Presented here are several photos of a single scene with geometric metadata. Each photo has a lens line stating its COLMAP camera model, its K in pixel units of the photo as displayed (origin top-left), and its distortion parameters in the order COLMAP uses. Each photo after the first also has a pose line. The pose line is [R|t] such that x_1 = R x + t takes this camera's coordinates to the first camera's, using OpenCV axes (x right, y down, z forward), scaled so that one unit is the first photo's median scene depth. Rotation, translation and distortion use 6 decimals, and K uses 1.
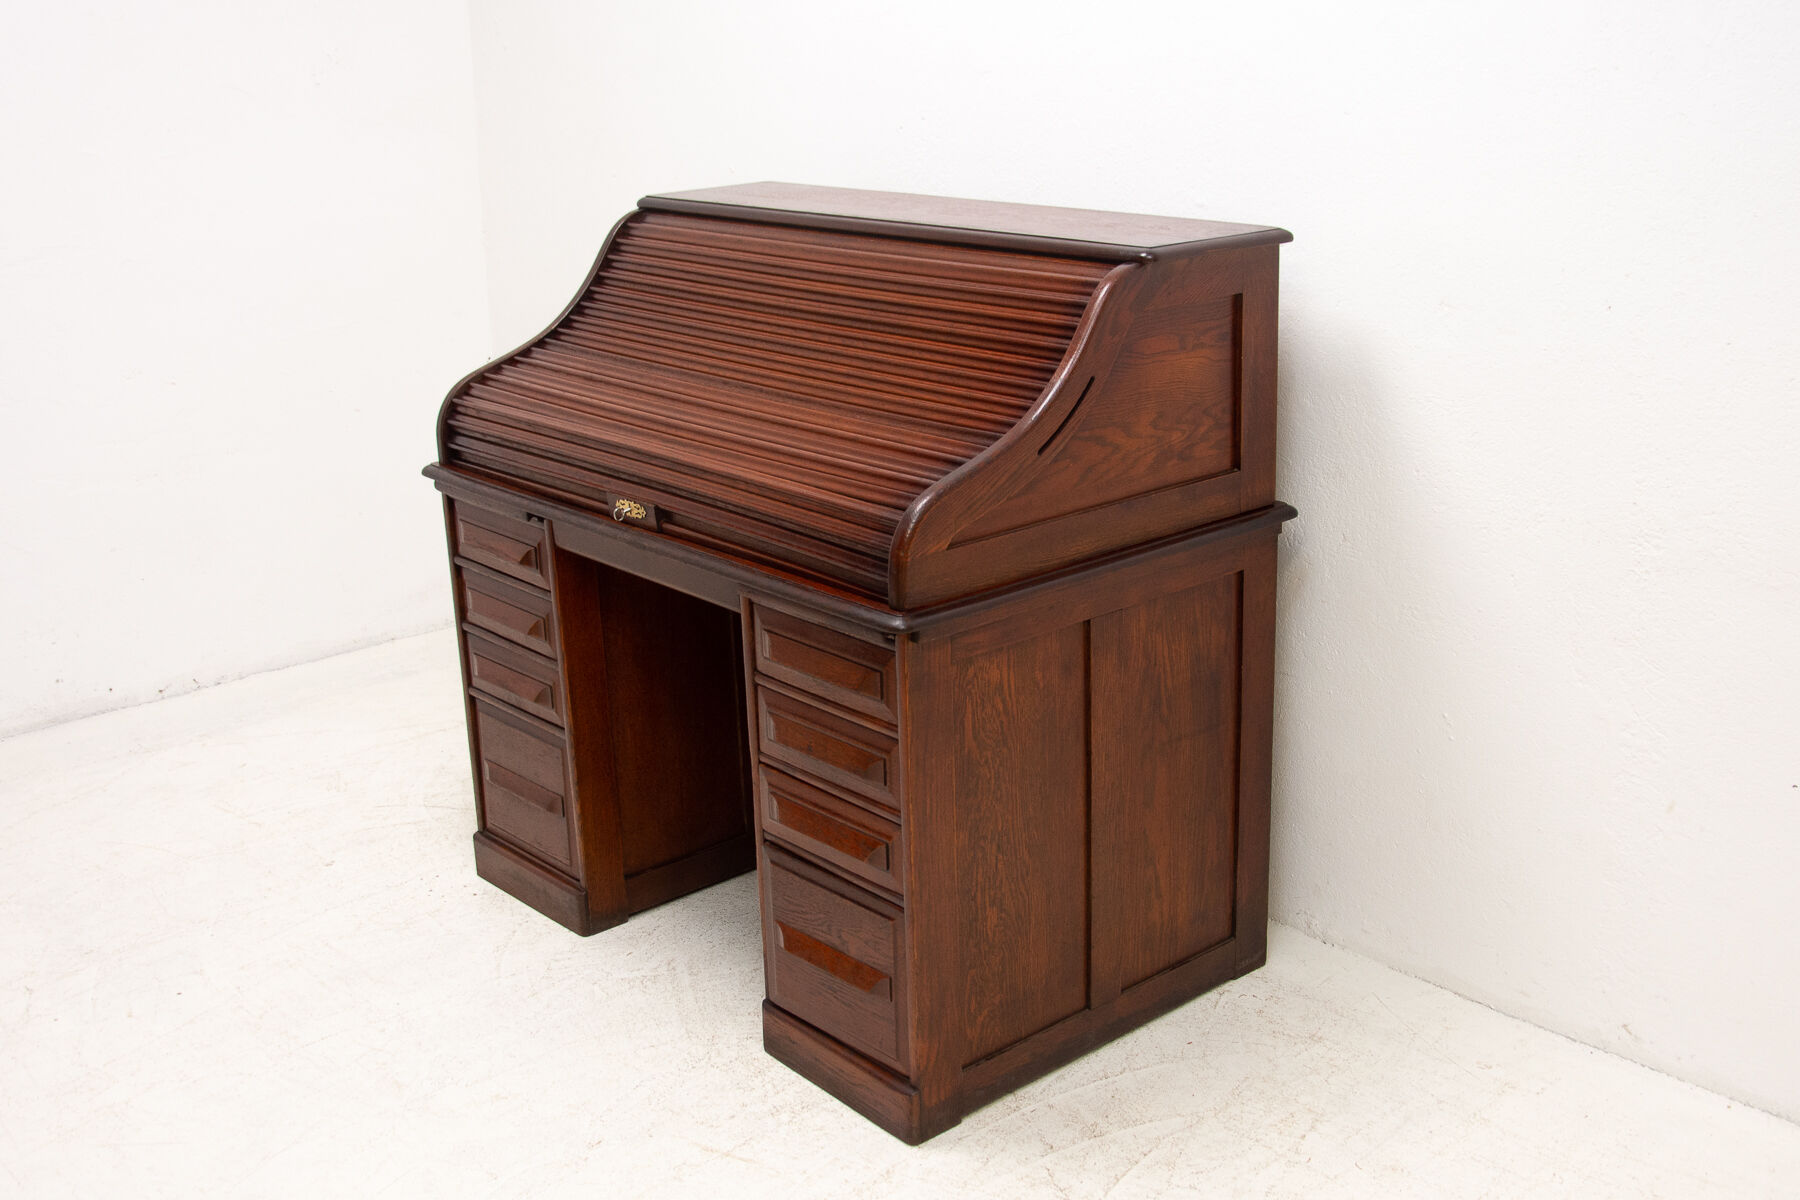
lens RADIAL K [[1992.8, 0, 926.7], [0, 1992.8, 594.5], [0, 0, 1]] dist [-0.034912, 0.003690]
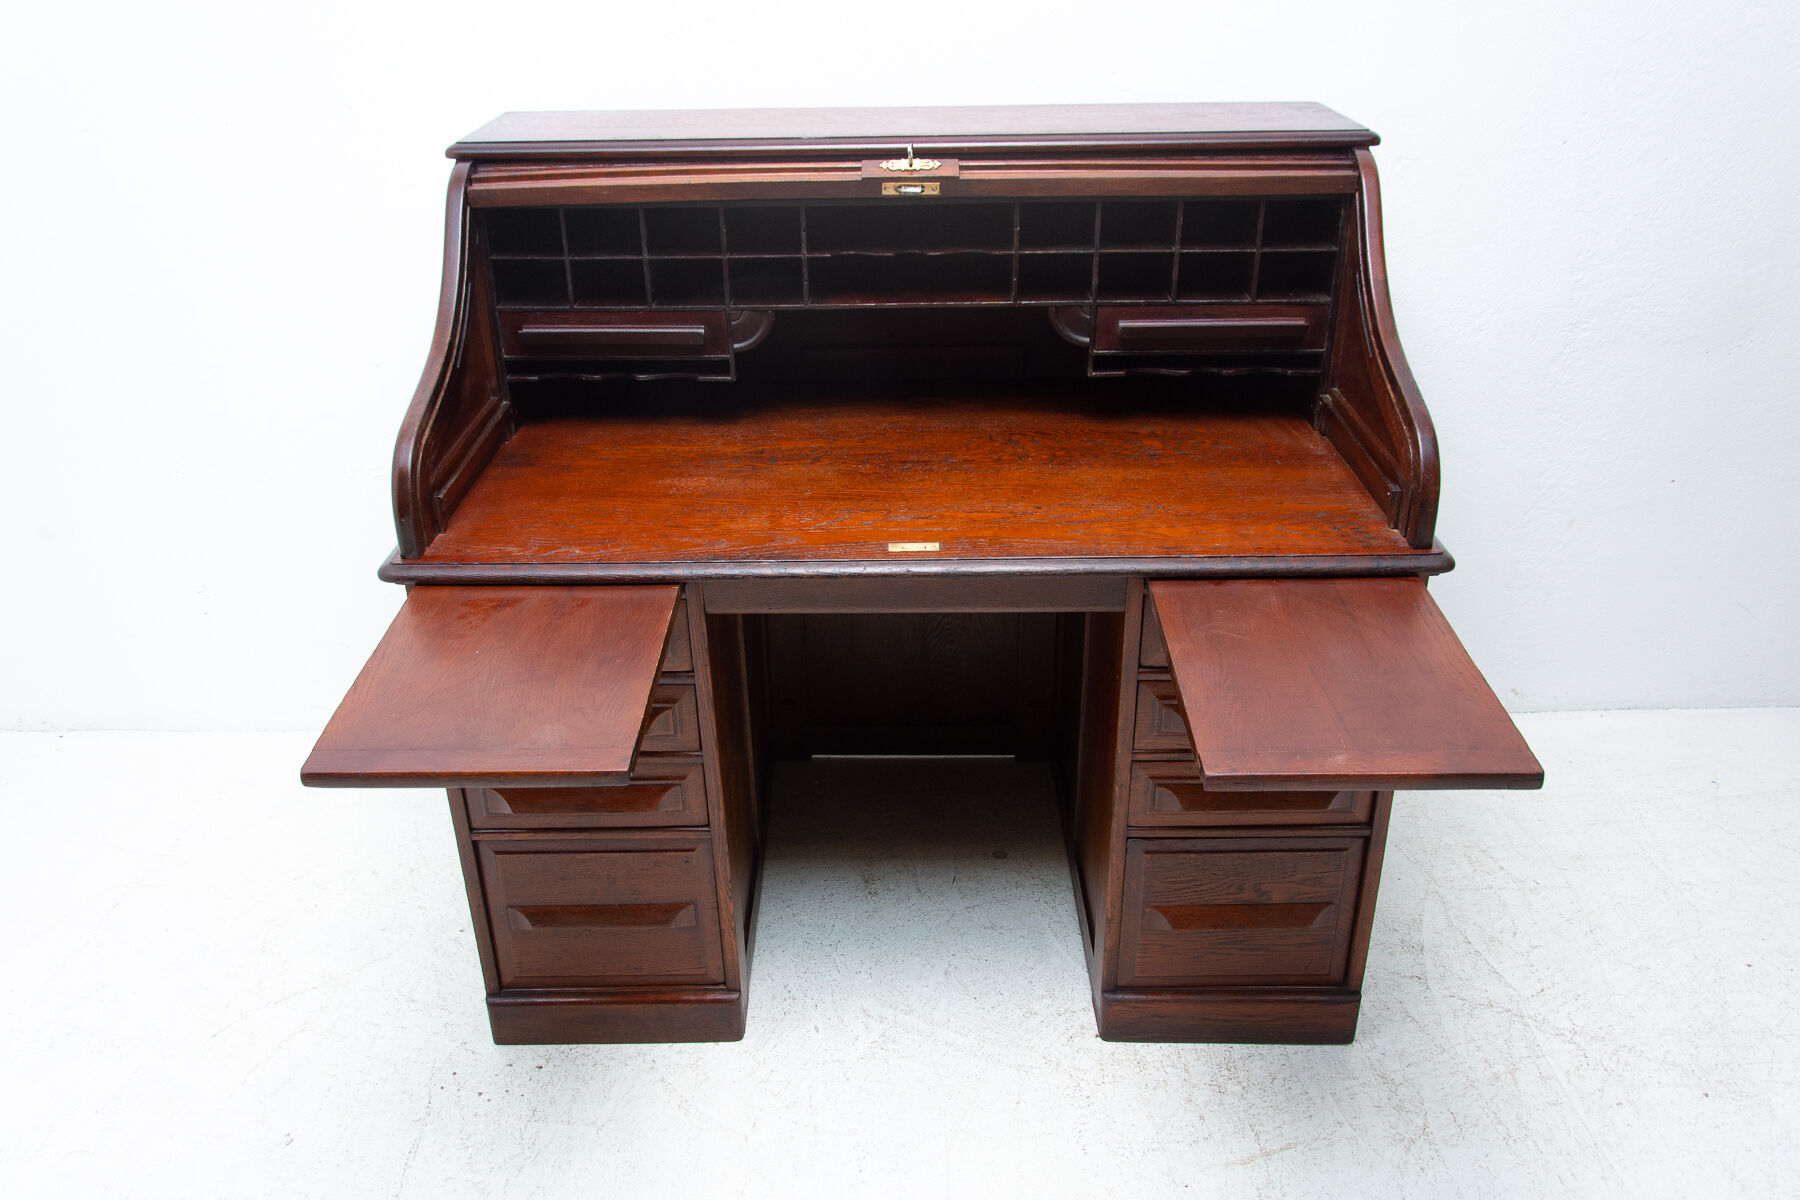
lens RADIAL K [[1429.6, 0, 883.4], [0, 1429.6, 607.7], [0, 0, 1]] dist [-0.009220, -0.003665]
pose [[0.666341, -0.321157, 0.672940, -0.562491], [0.214809, 0.946910, 0.239206, -0.157850], [-0.714036, -0.014839, 0.699952, 0.619769]]
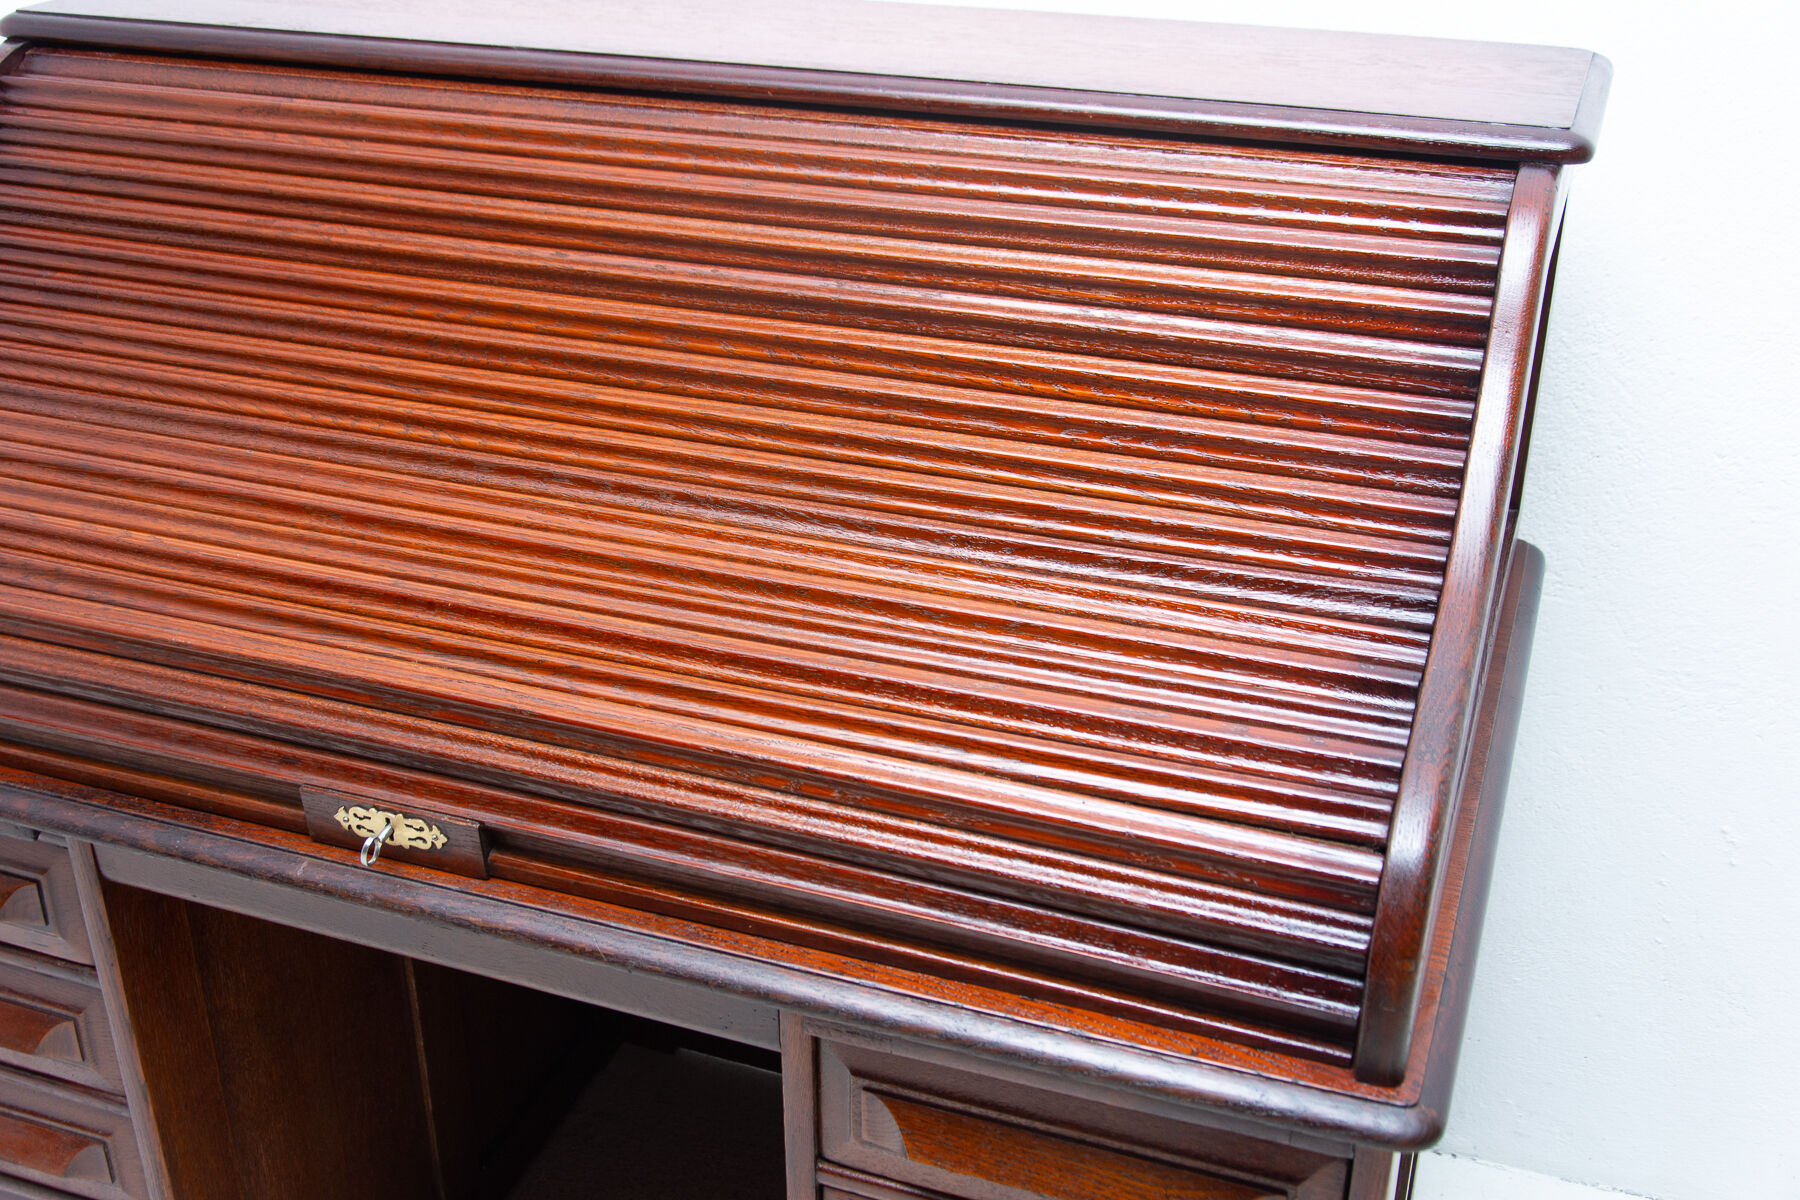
lens RADIAL K [[1981.5, 0, 866.2], [0, 1981.5, 601.5], [0, 0, 1]] dist [-0.026610, 0.026841]
pose [[0.880580, -0.185900, 0.435914, -0.237648], [0.116167, 0.976458, 0.181753, -0.156320], [-0.459440, -0.109409, 0.881445, 0.605249]]
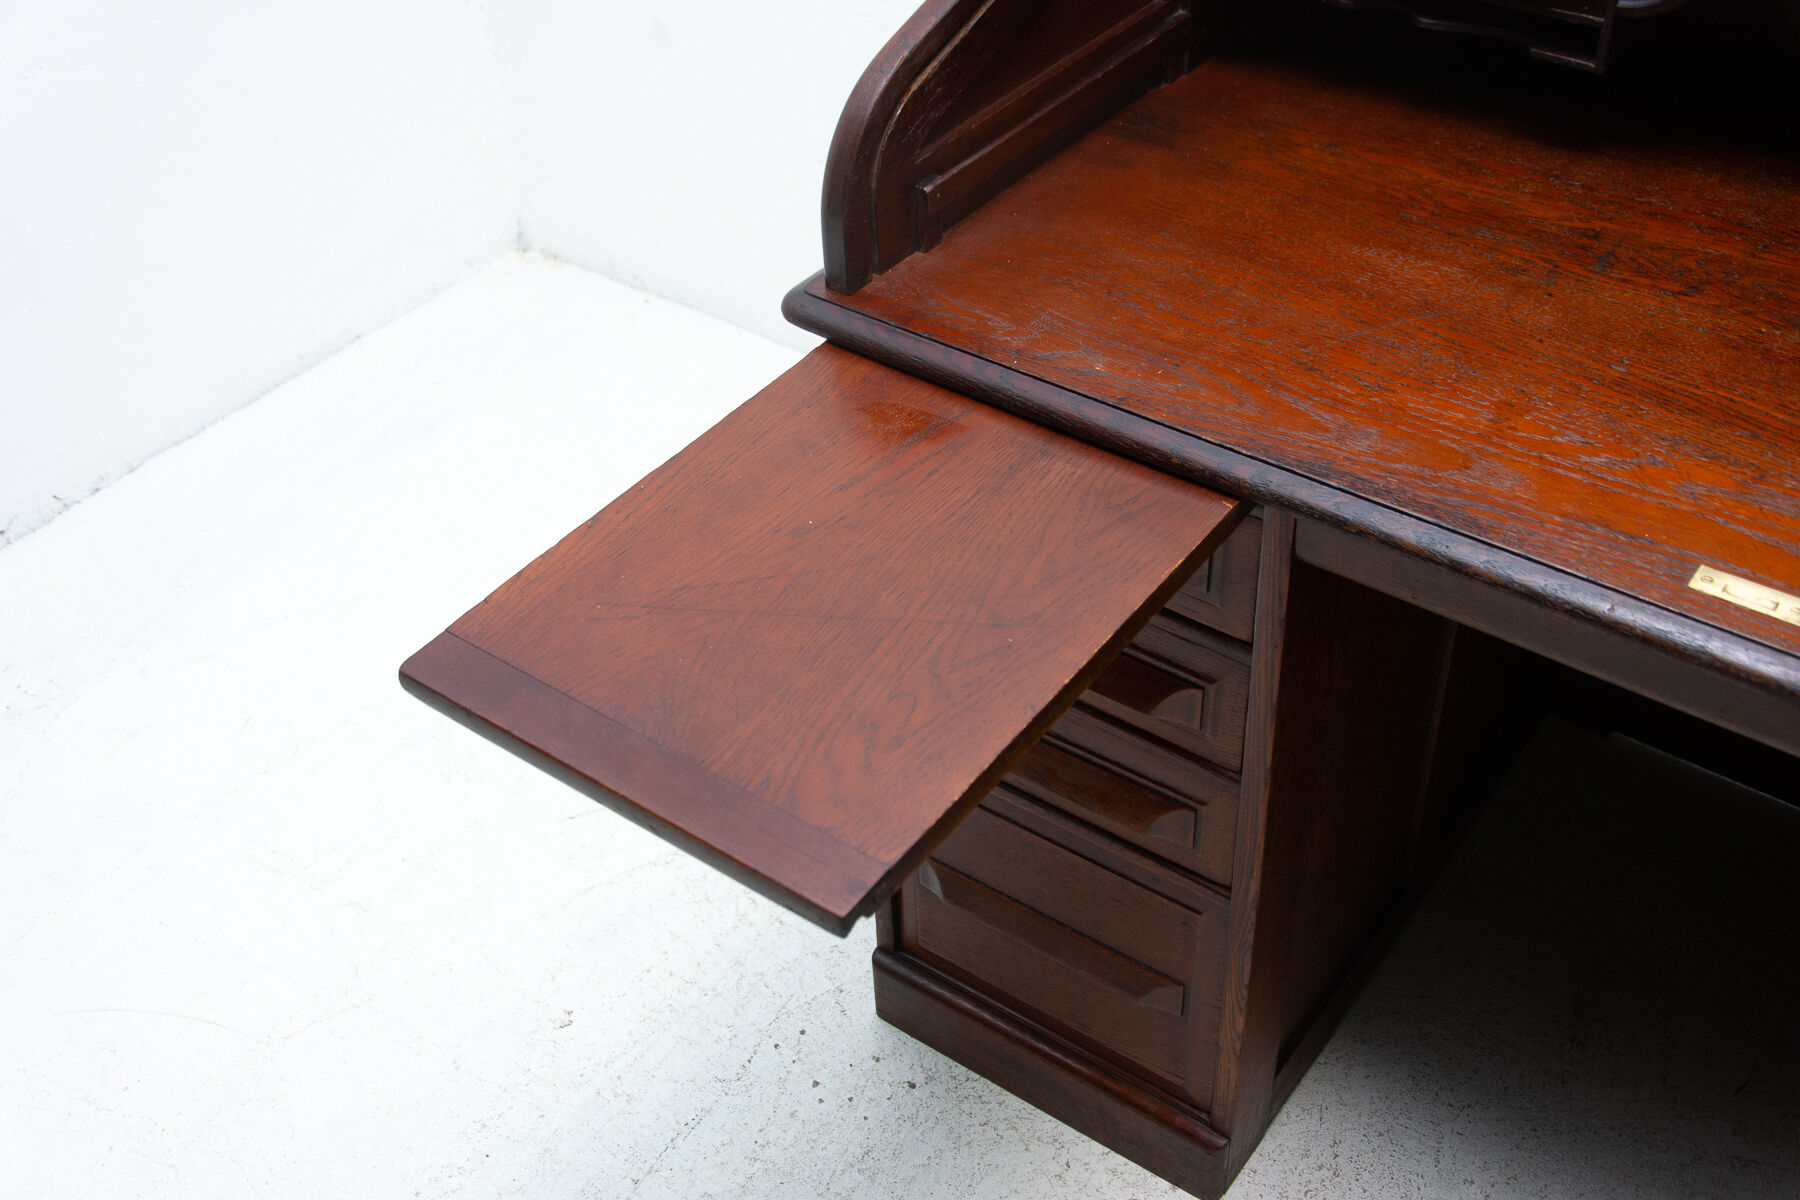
lens RADIAL K [[1886.4, 0, 879.9], [0, 1886.4, 601.1], [0, 0, 1]] dist [-0.046430, 0.042200]
pose [[0.980778, -0.136507, 0.139429, -0.348865], [0.074281, 0.921949, 0.380122, -0.177503], [-0.180435, -0.362459, 0.914367, 0.743899]]
